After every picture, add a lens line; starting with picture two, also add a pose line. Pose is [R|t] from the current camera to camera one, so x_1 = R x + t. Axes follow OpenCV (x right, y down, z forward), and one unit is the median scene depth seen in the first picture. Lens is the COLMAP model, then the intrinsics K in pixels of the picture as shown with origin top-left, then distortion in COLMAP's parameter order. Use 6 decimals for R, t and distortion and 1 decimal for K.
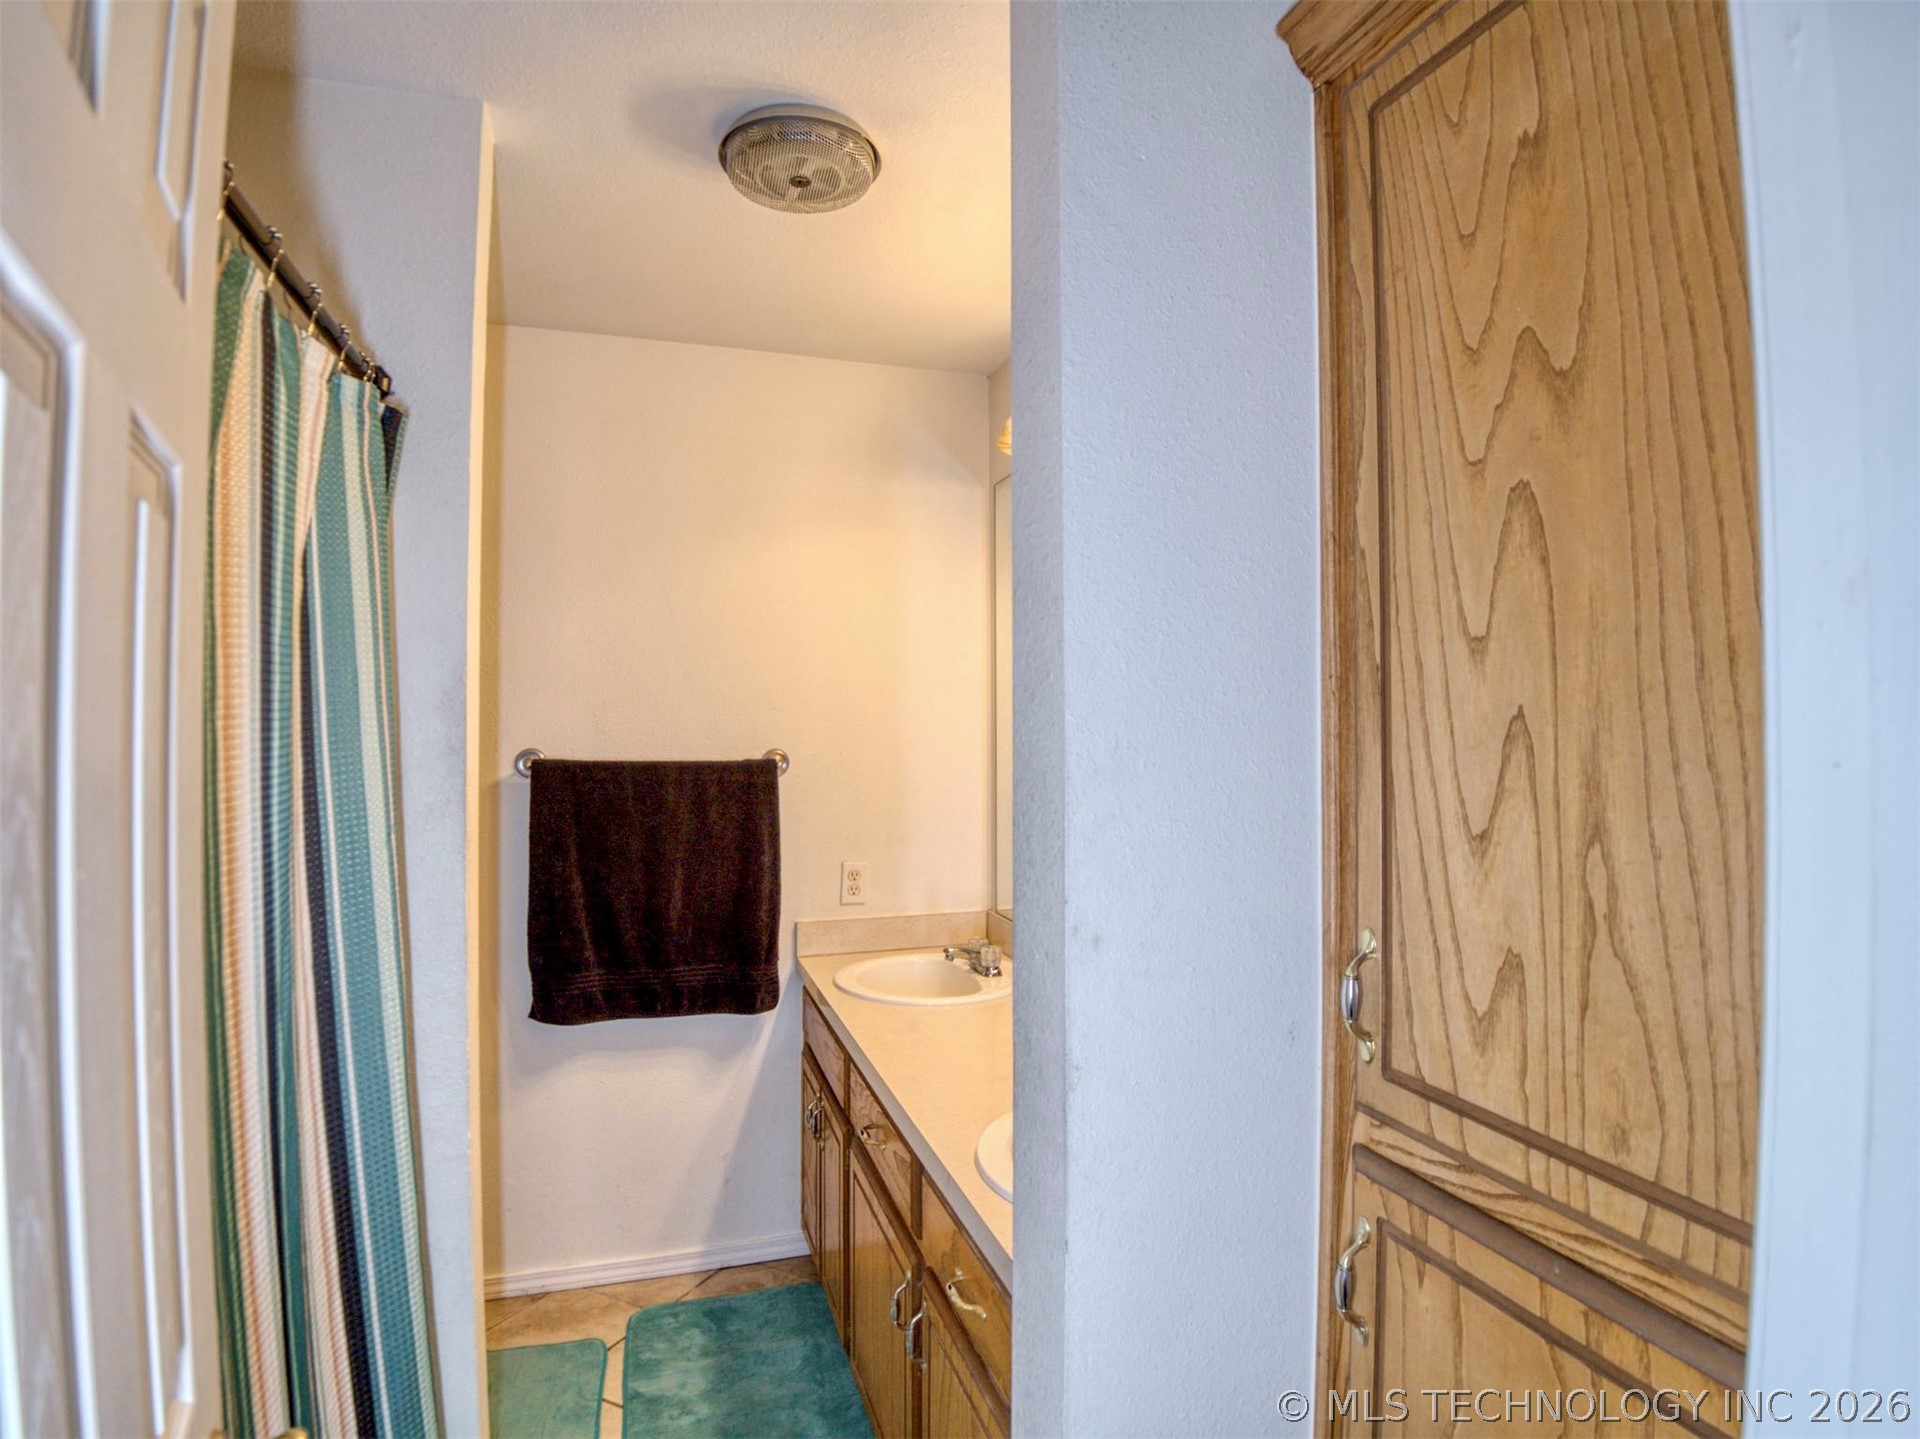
lens RADIAL K [[1023.7, 0, 968.7], [0, 1023.7, 691.0], [0, 0, 1]] dist [-0.061019, -0.000087]
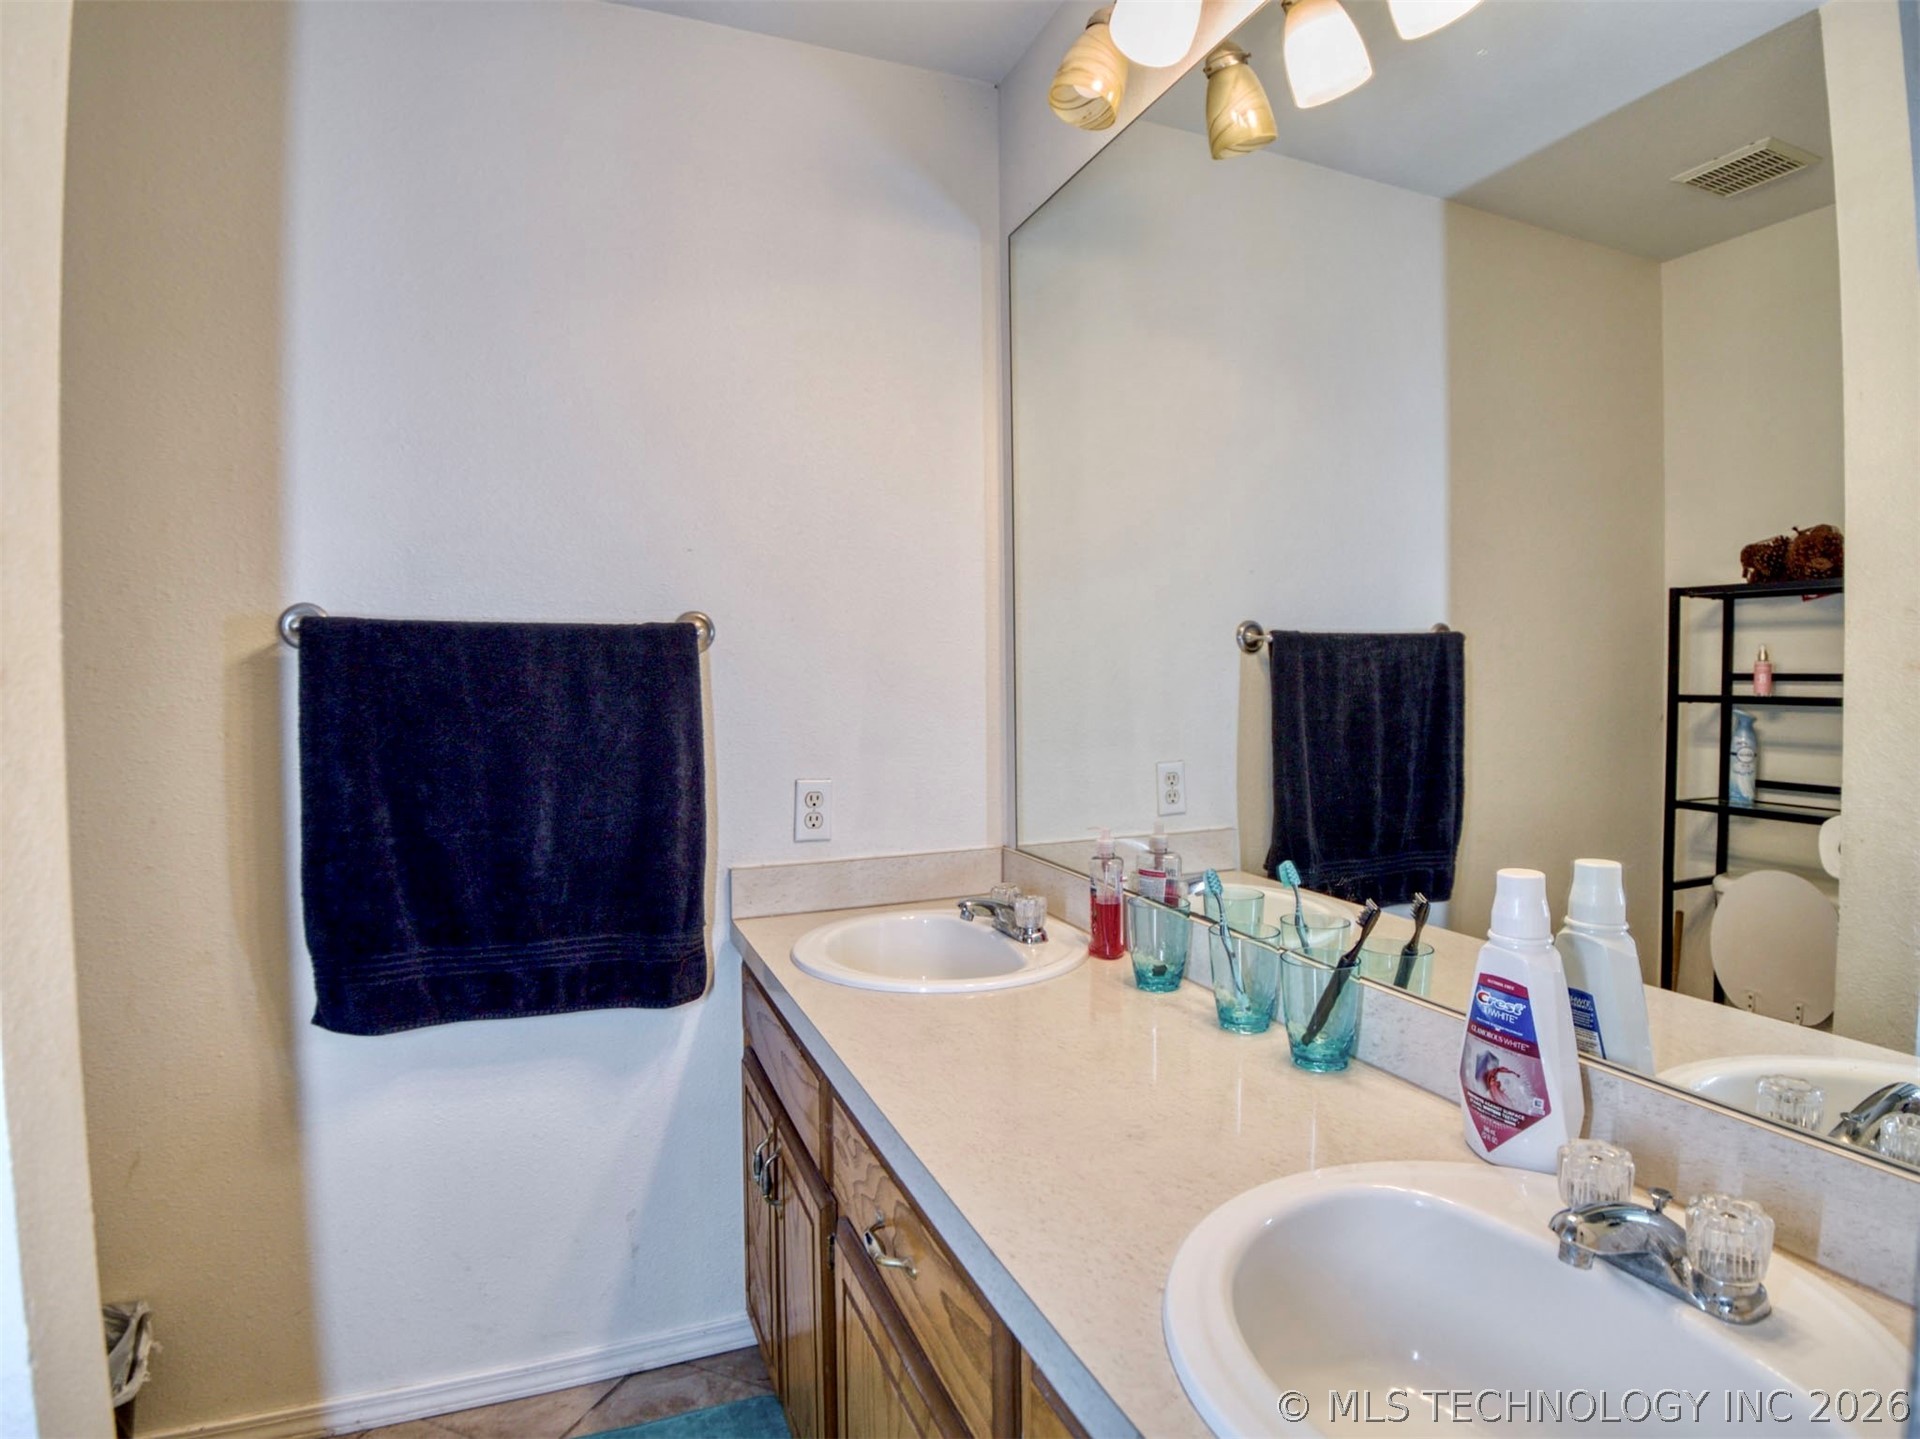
lens RADIAL K [[1023.7, 0, 968.7], [0, 1023.7, 691.0], [0, 0, 1]] dist [-0.061019, -0.000087]
pose [[0.997001, -0.008705, 0.076893, -0.066522], [0.005155, 0.998917, 0.046239, 0.084462], [-0.077213, -0.045704, 0.995967, 0.342980]]
